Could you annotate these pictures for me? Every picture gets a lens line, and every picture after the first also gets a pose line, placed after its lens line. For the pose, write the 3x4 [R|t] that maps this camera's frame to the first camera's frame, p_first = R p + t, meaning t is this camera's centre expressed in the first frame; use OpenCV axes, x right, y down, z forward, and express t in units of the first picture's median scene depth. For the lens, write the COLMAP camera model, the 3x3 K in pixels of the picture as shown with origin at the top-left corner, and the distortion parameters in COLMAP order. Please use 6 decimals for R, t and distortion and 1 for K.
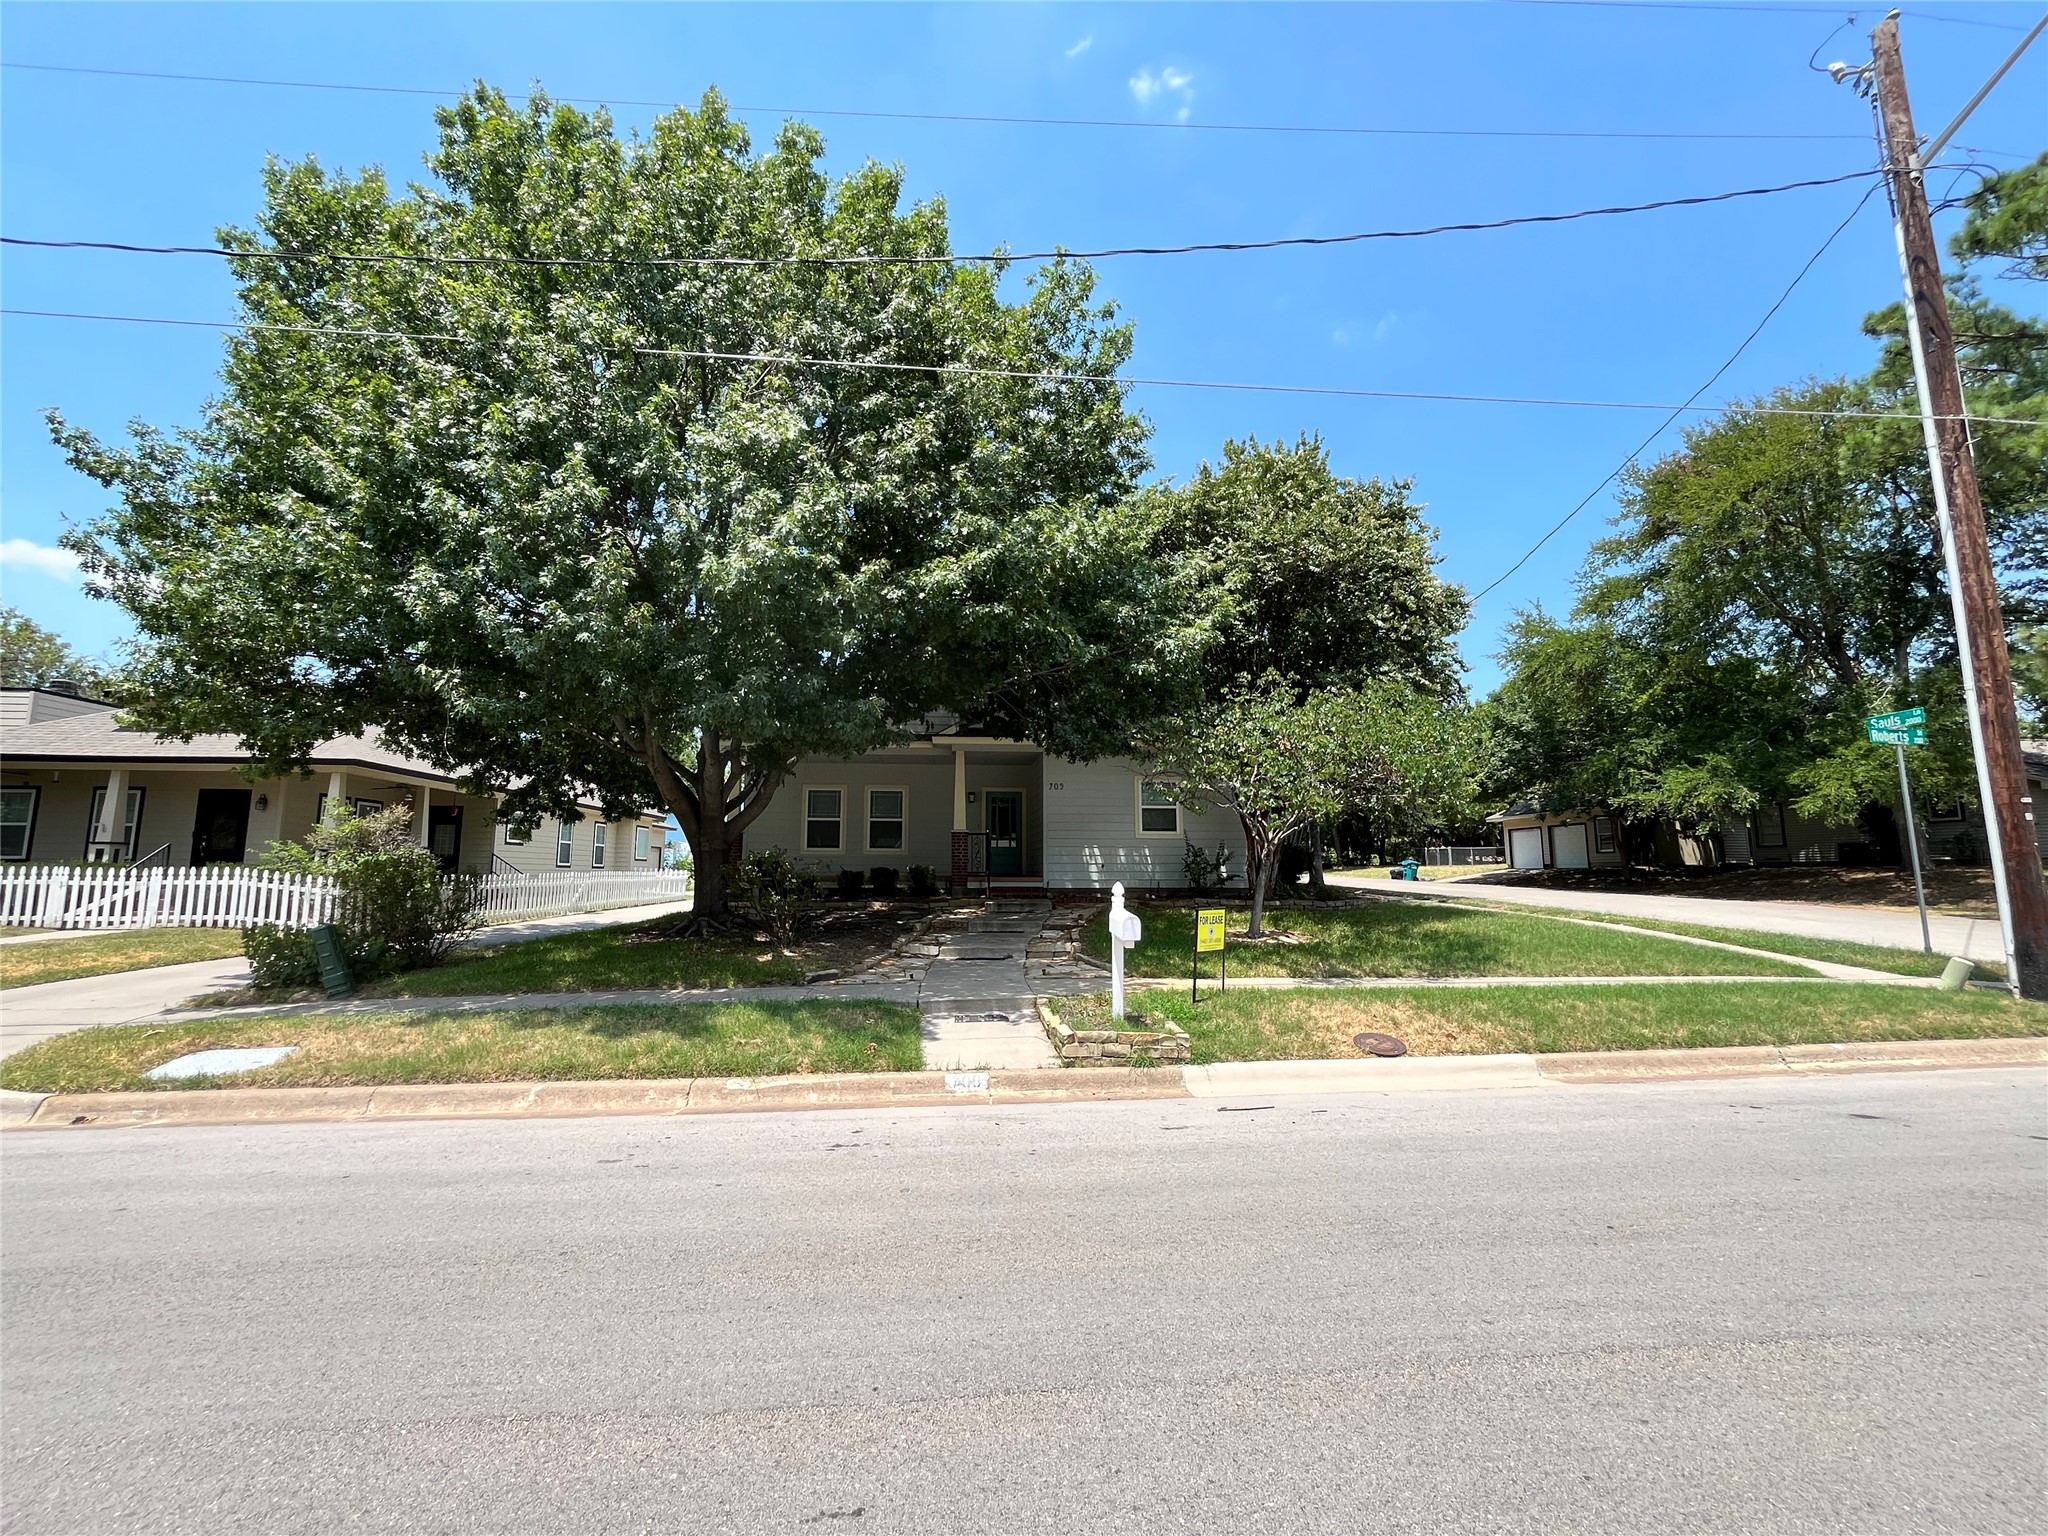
lens RADIAL K [[828.4, 0, 1029.0], [0, 828.4, 767.2], [0, 0, 1]] dist [-0.000172, -0.000115]
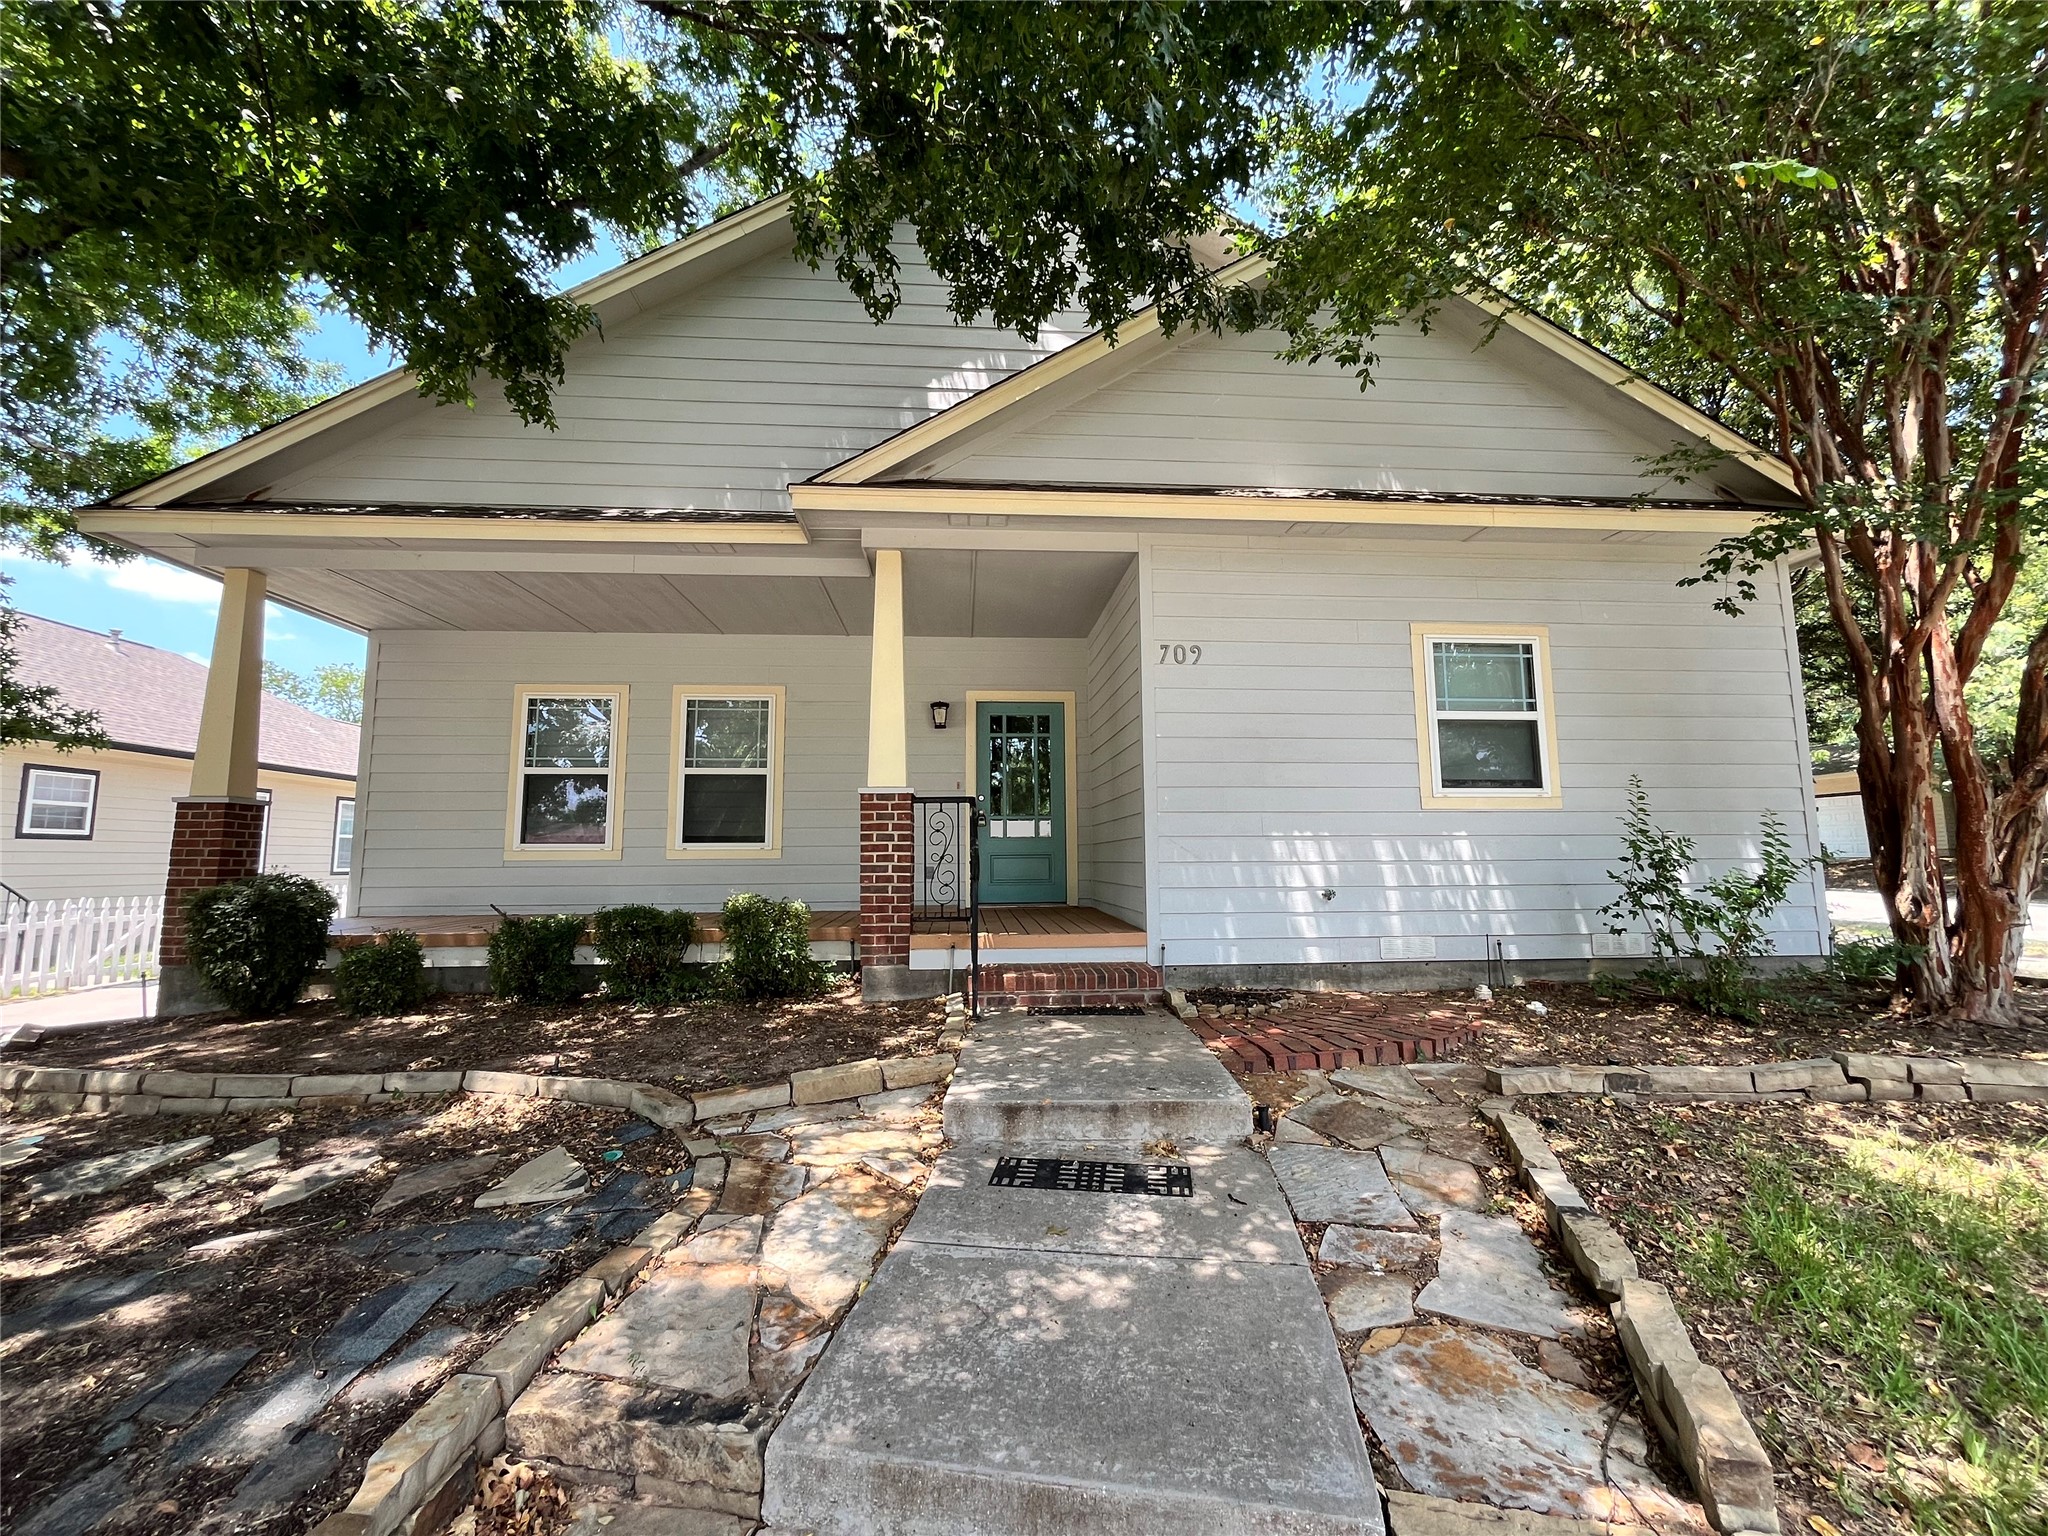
lens RADIAL K [[828.4, 0, 1029.0], [0, 828.4, 767.2], [0, 0, 1]] dist [-0.000172, -0.000115]
pose [[0.999831, -0.009441, -0.015802, -0.022575], [0.009706, 0.999812, 0.016814, 0.061891], [0.015641, -0.016965, 0.999734, 0.664598]]
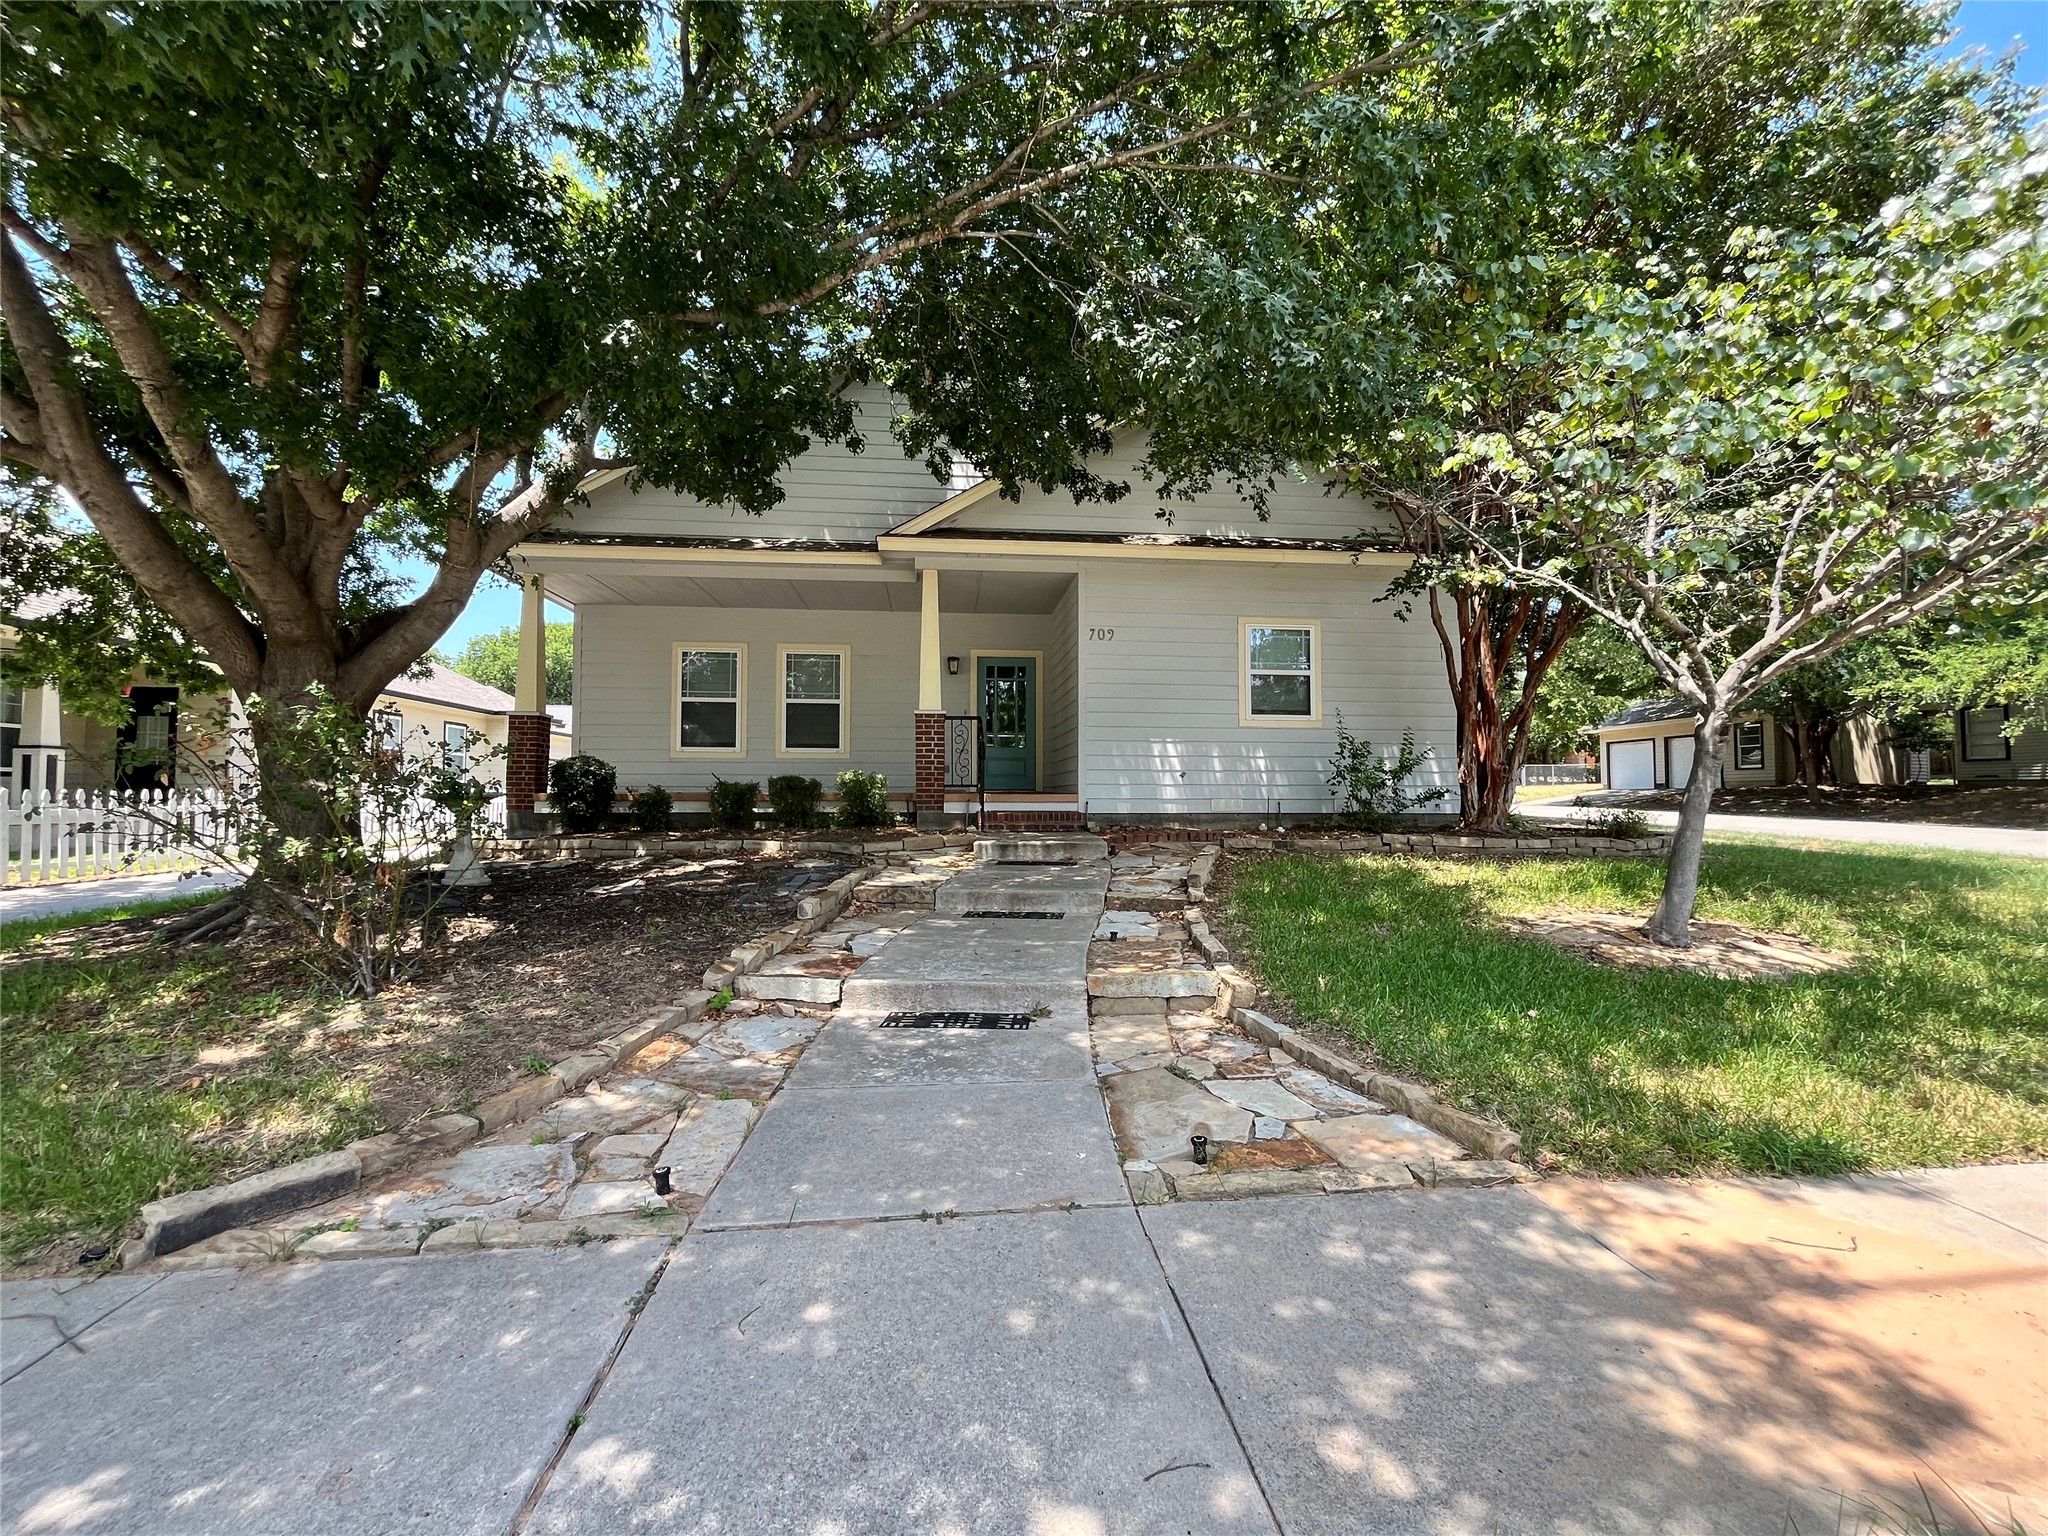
lens RADIAL K [[829.1, 0, 1024.0], [0, 829.1, 768.0], [0, 0, 1]] dist [-0.027986, 0.000012]
pose [[0.999997, 0.001849, 0.001755, -0.020633], [-0.002004, 0.995647, 0.093184, 0.061050], [-0.001575, -0.093187, 0.995647, 0.429374]]
